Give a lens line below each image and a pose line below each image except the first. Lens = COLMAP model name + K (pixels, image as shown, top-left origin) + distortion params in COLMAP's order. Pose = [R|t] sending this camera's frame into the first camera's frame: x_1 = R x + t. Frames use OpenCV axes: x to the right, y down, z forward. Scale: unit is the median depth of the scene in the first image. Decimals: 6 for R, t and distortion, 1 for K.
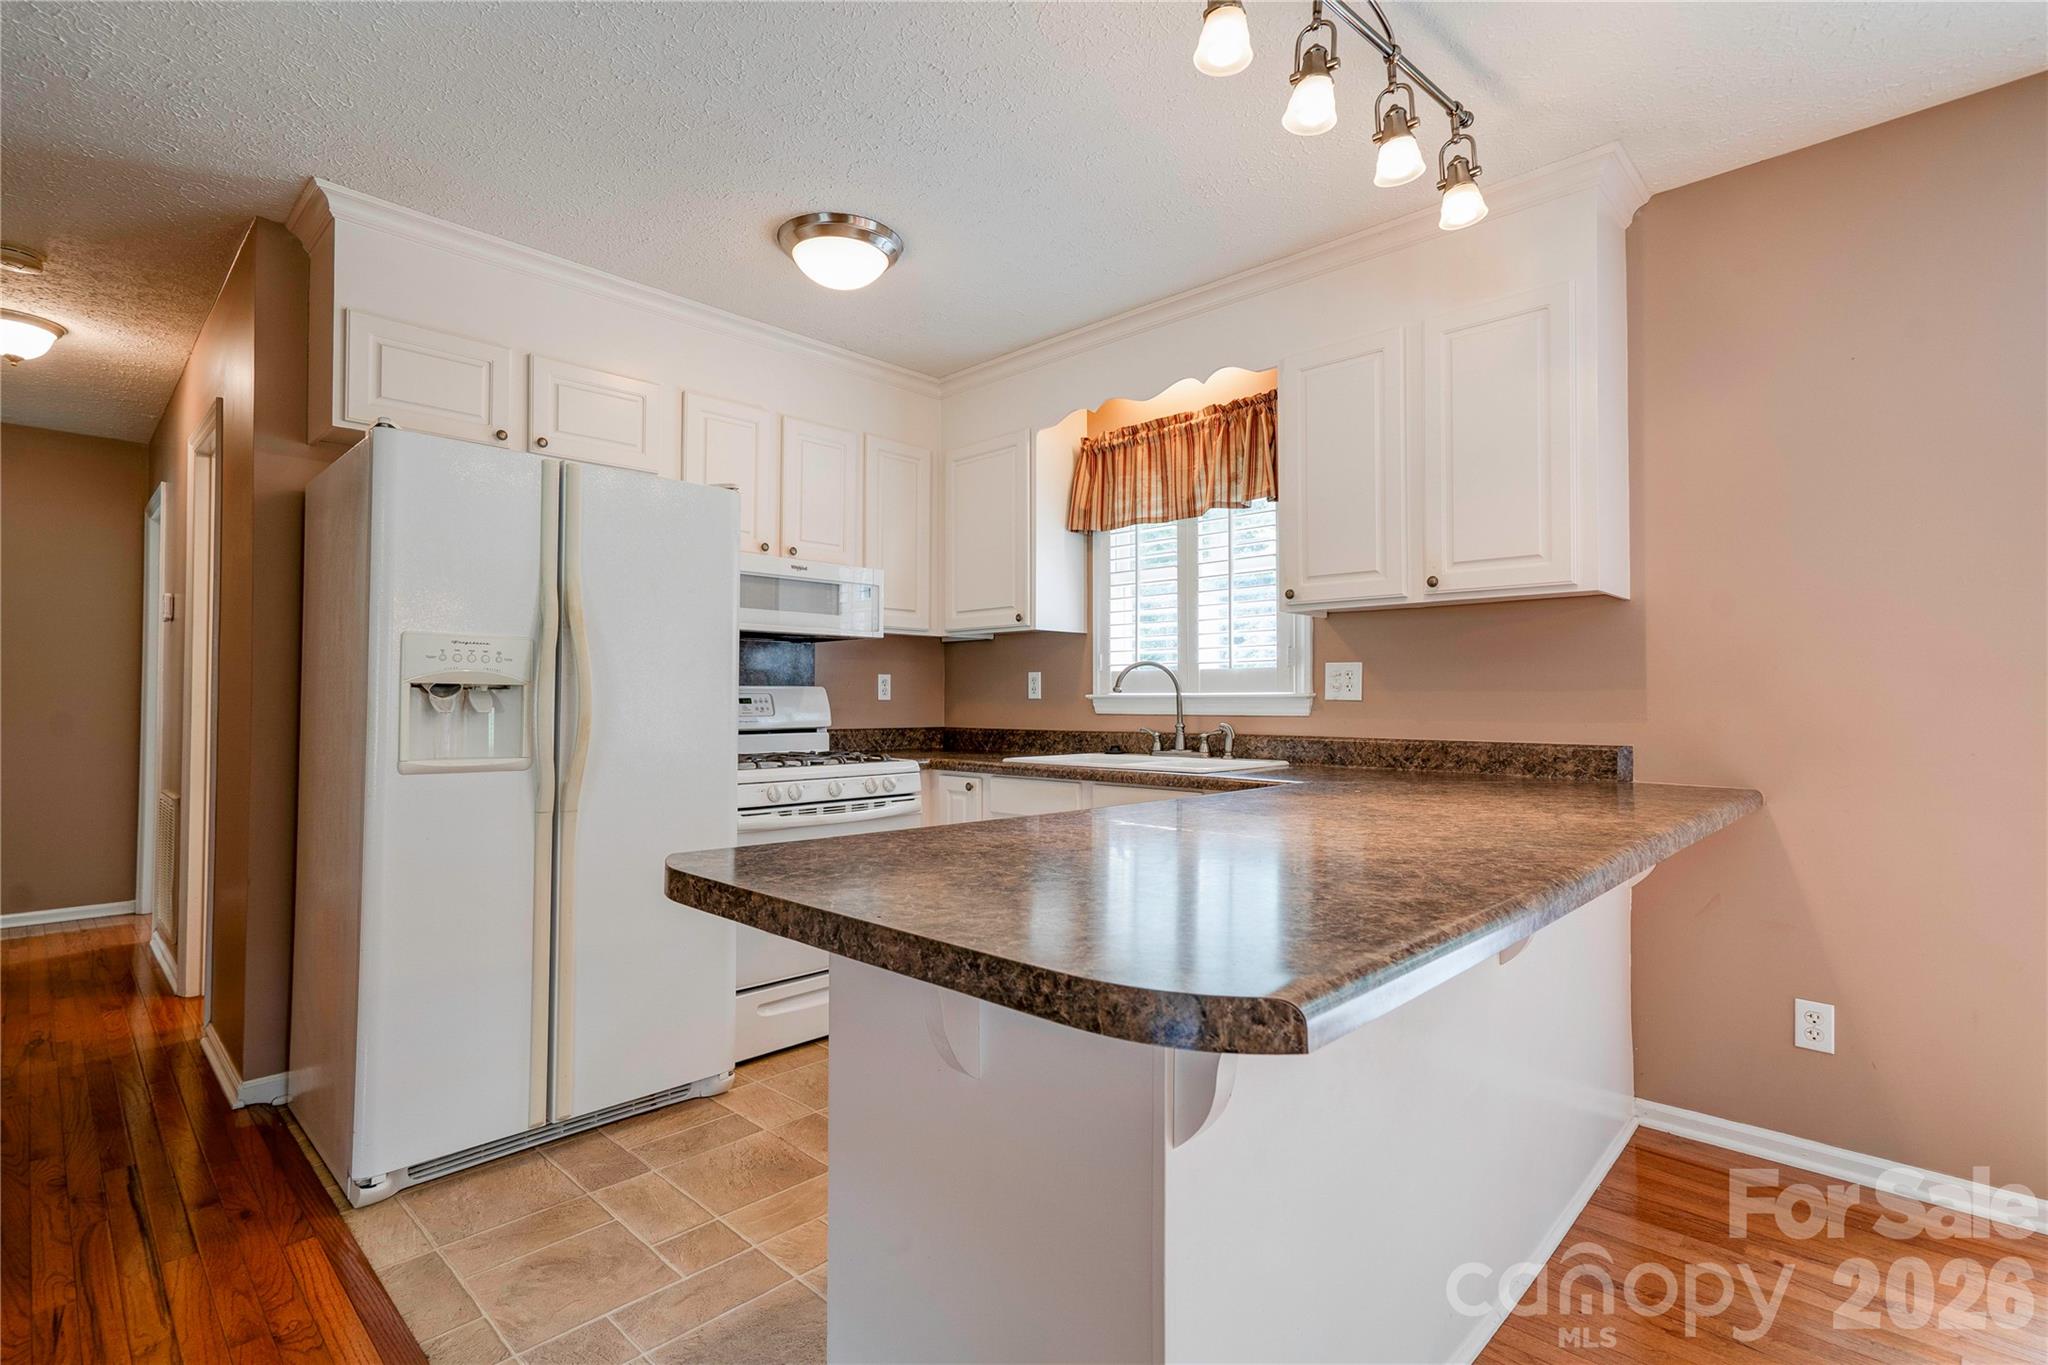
lens RADIAL K [[939.6, 0, 1015.7], [0, 939.6, 678.3], [0, 0, 1]] dist [-0.018926, 0.019256]
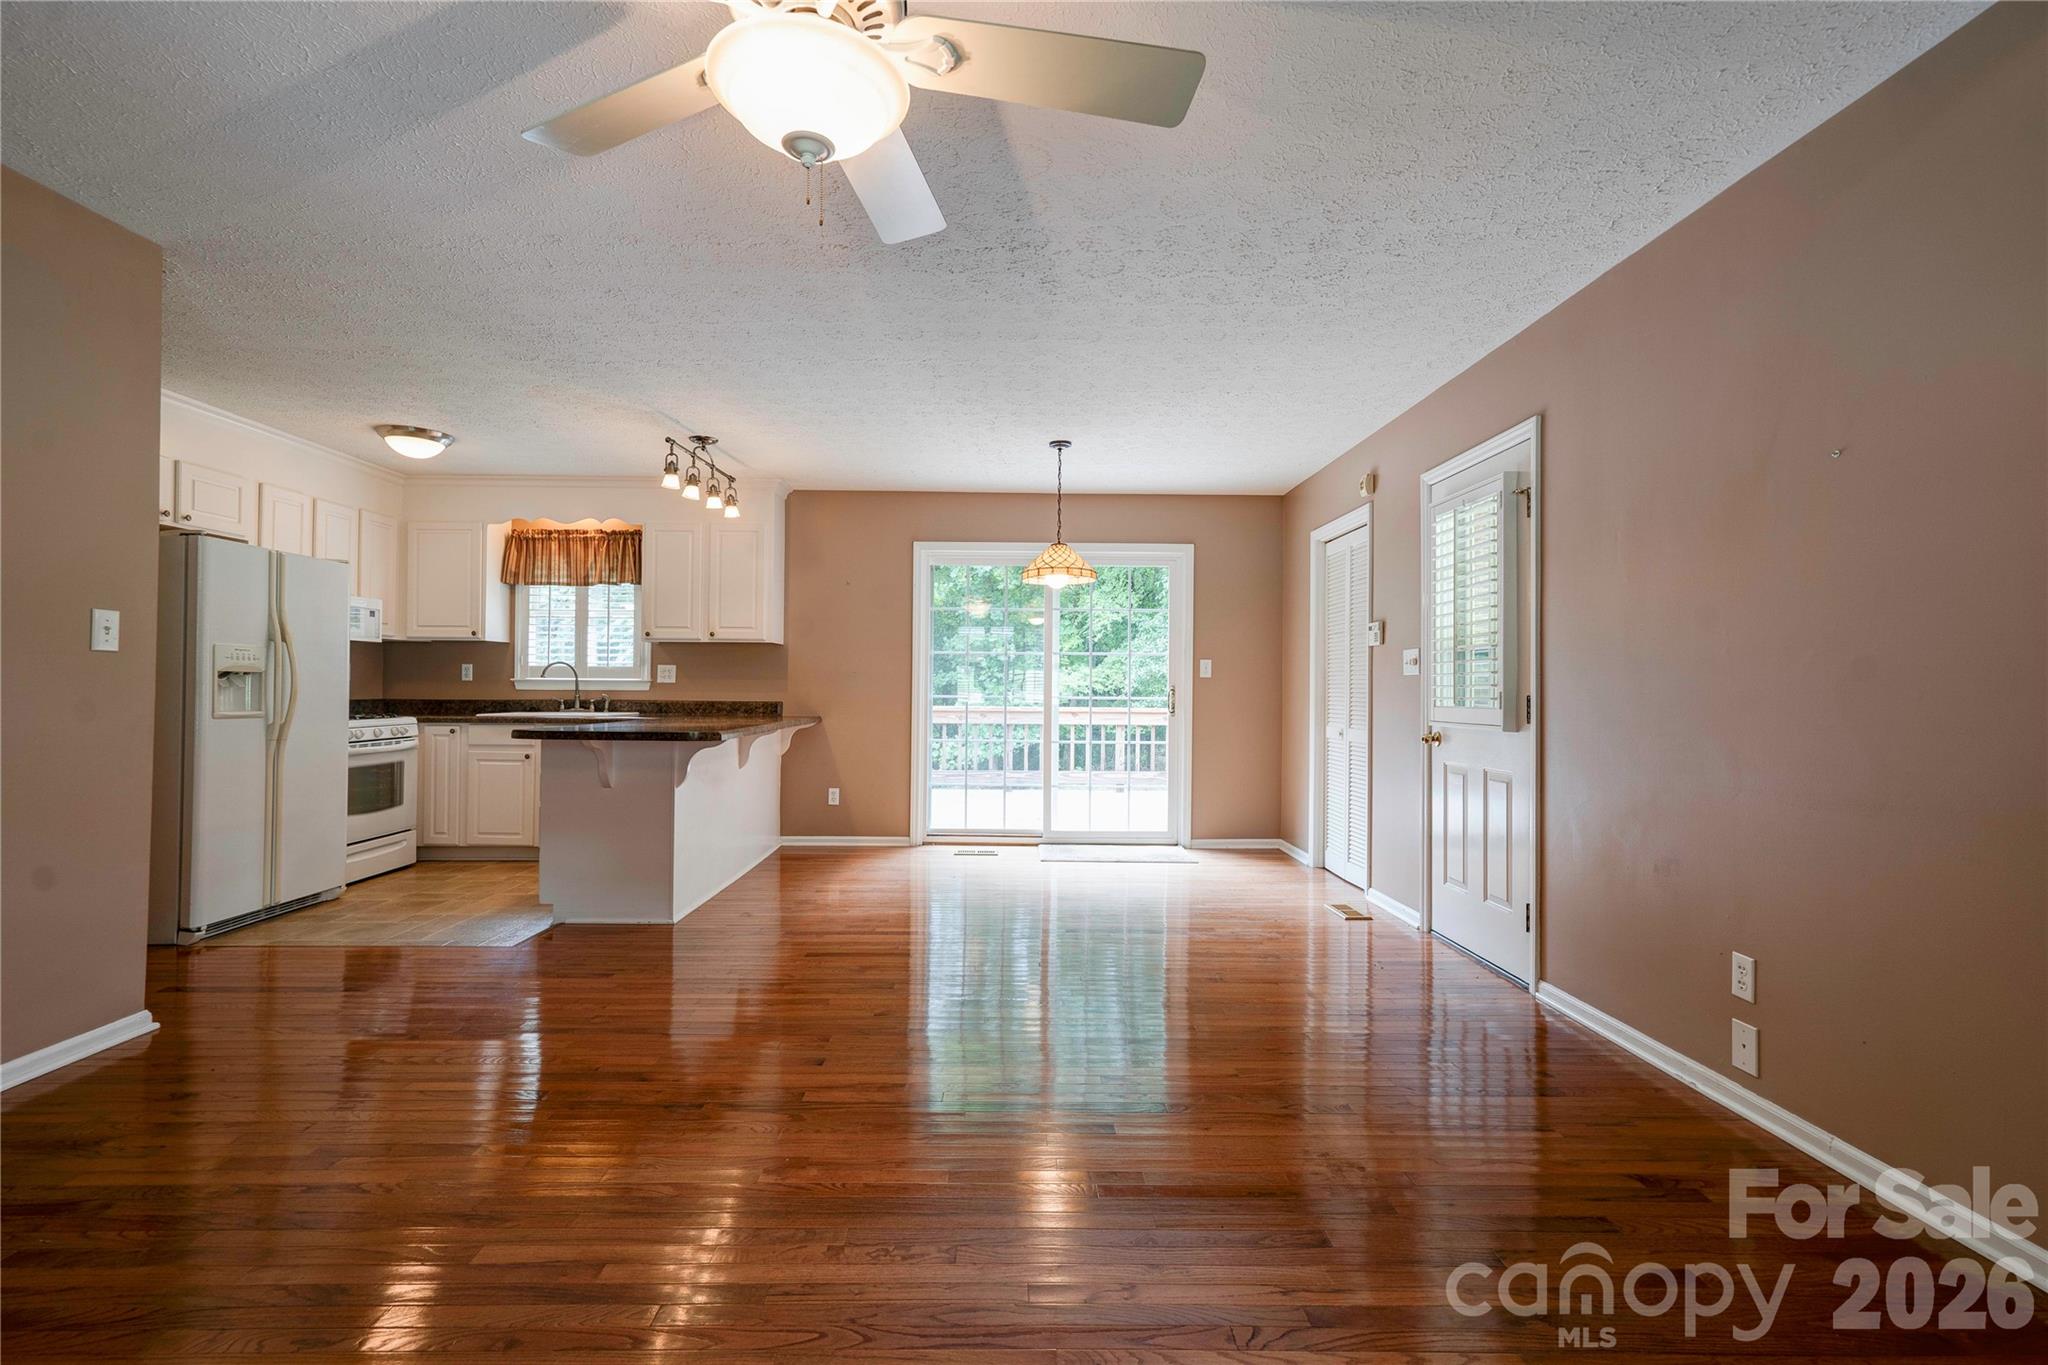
lens RADIAL K [[939.6, 0, 1015.7], [0, 939.6, 678.3], [0, 0, 1]] dist [-0.018926, 0.019256]
pose [[0.715898, 0.010776, 0.698122, -0.508622], [-0.021605, 0.999744, 0.006723, -0.016612], [-0.697871, -0.019896, 0.715947, -0.960817]]
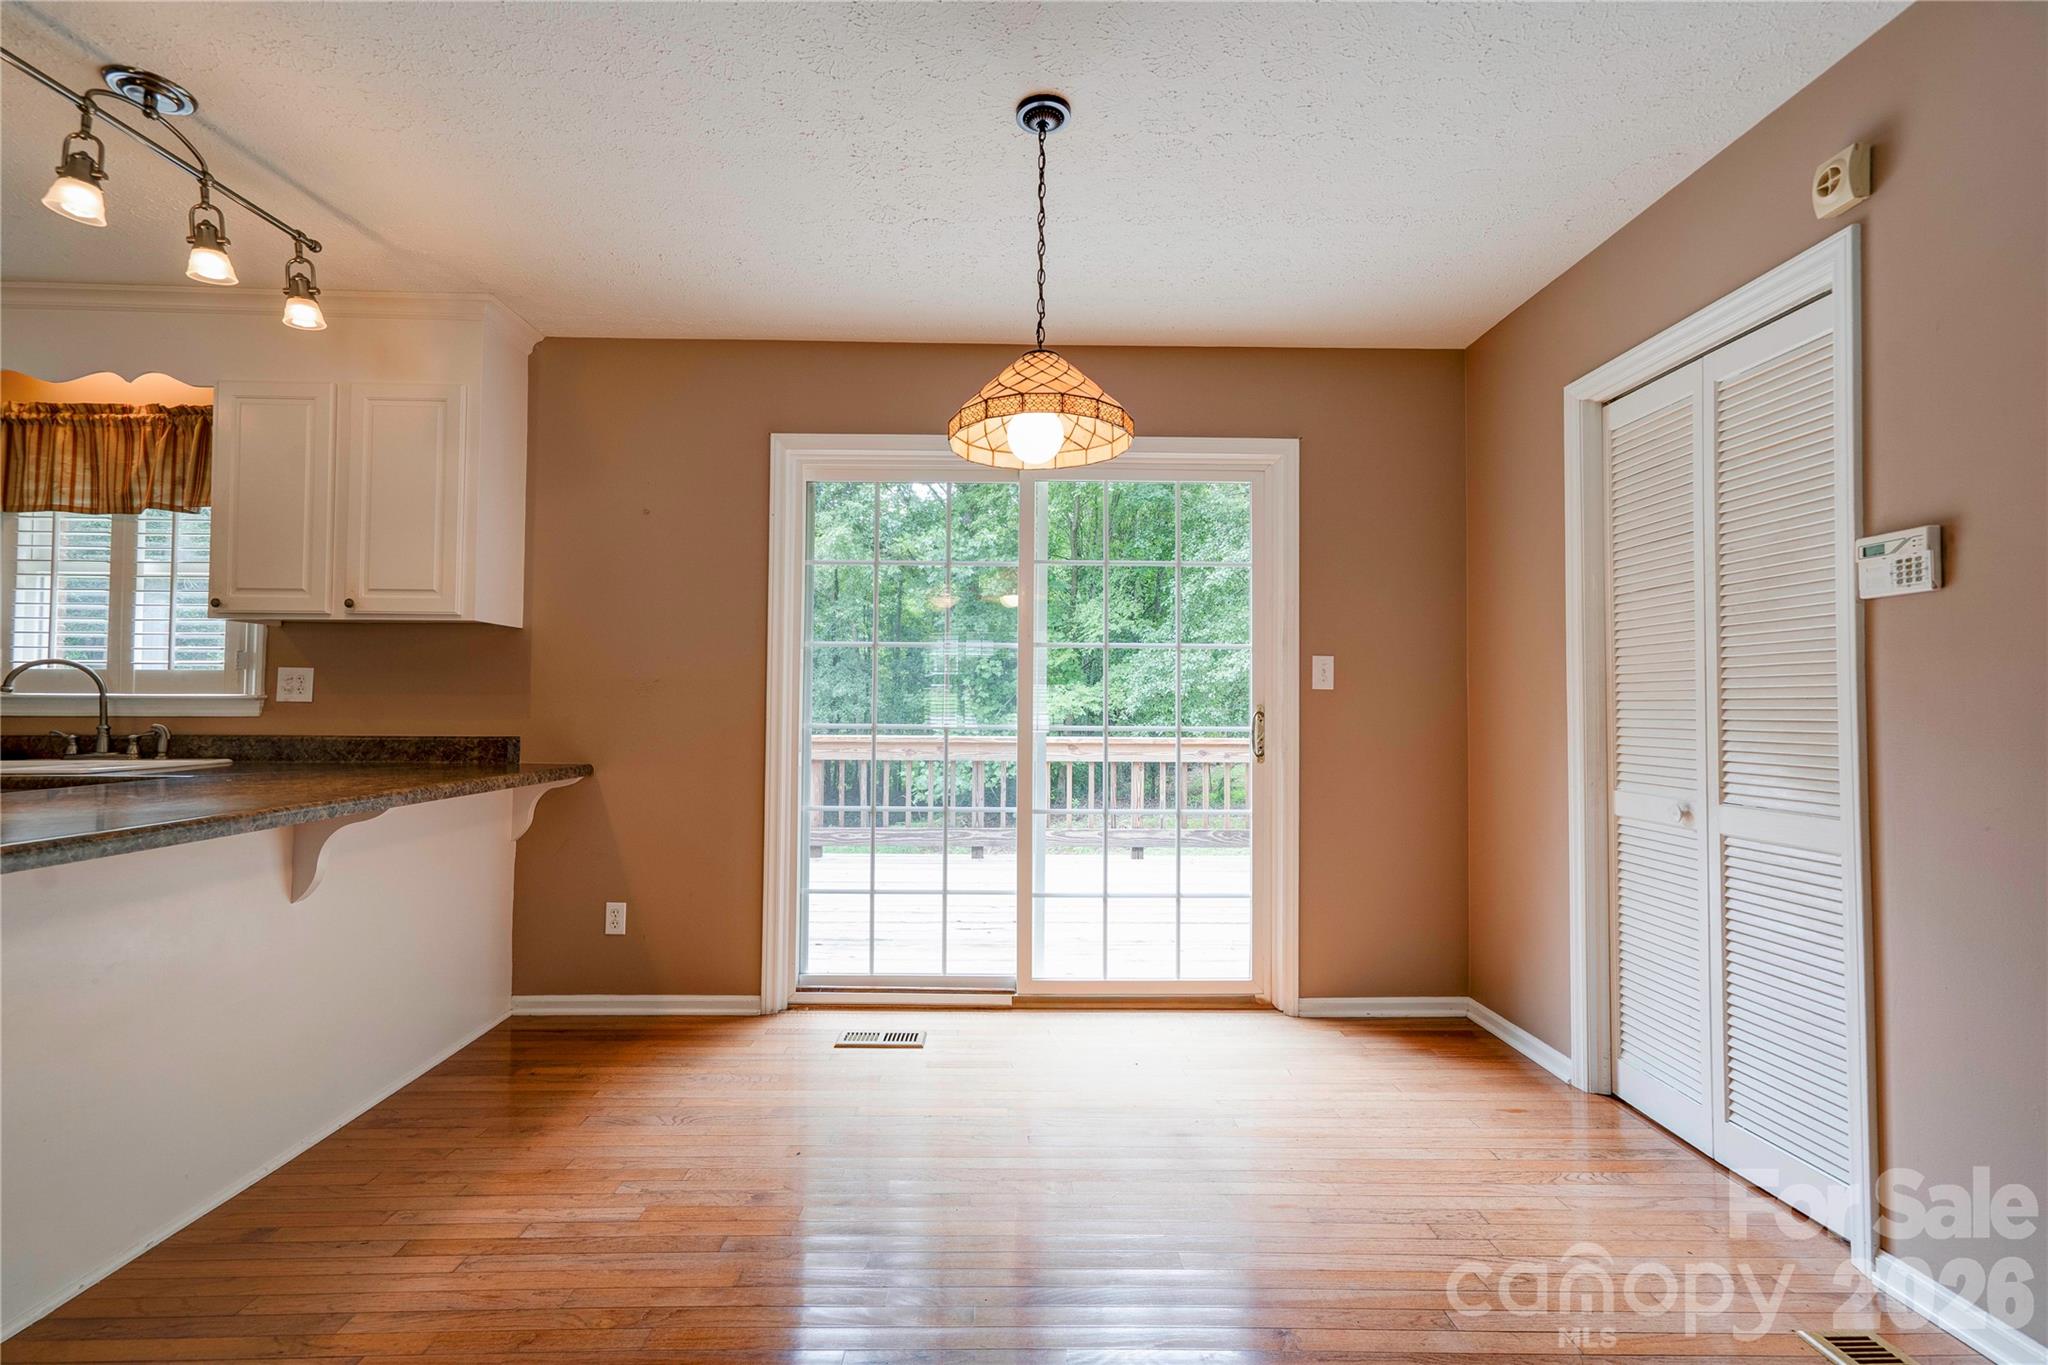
lens RADIAL K [[939.6, 0, 1015.7], [0, 939.6, 678.3], [0, 0, 1]] dist [-0.018926, 0.019256]
pose [[0.711079, 0.024301, 0.702692, 0.162435], [-0.019382, 0.999700, -0.014960, -0.003740], [-0.702845, -0.002982, 0.711337, -0.342345]]
